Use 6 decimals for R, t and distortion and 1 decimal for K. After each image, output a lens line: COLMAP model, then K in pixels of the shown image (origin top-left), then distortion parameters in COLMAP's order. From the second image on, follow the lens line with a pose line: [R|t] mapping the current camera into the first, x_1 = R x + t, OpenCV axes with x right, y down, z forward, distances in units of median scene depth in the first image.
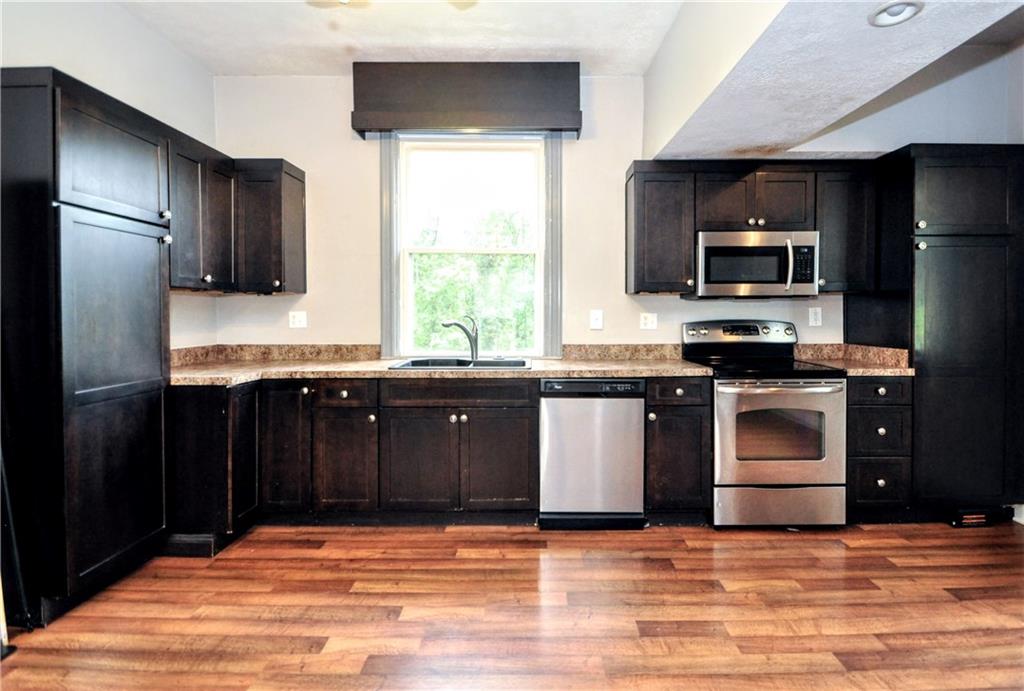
lens RADIAL K [[498.0, 0, 534.9], [0, 498.0, 318.6], [0, 0, 1]] dist [0.012432, -0.015373]
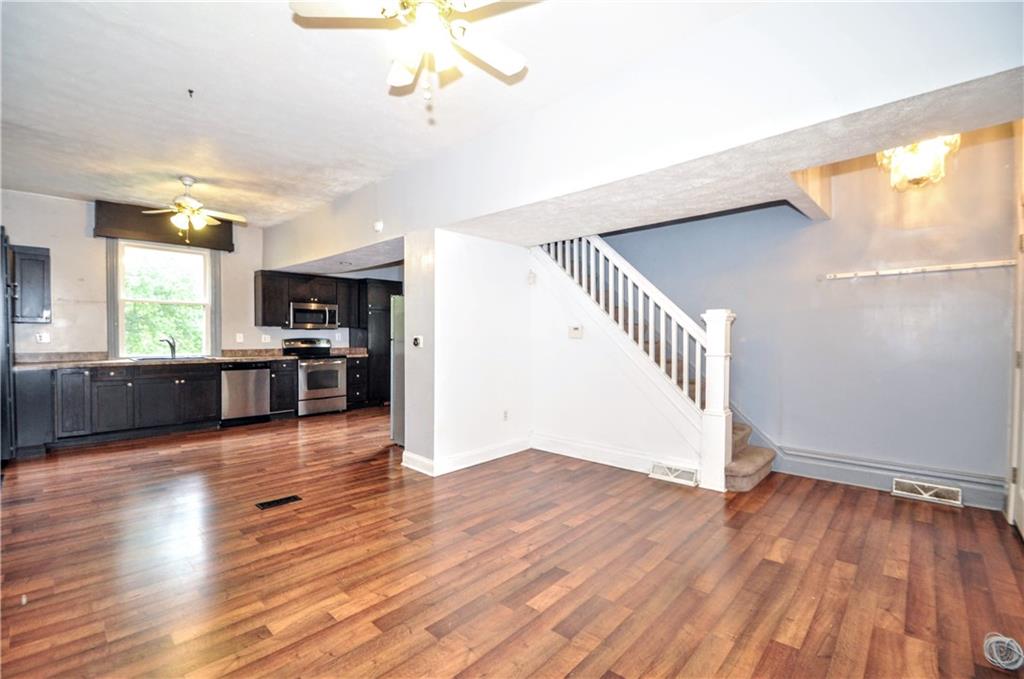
lens RADIAL K [[452.5, 0, 517.1], [0, 452.5, 337.2], [0, 0, 1]] dist [0.009418, -0.010584]
pose [[0.677743, -0.000347, 0.735299, -0.581737], [0.002440, 0.999995, -0.001778, 0.006156], [-0.735295, 0.002999, 0.677741, -1.391830]]
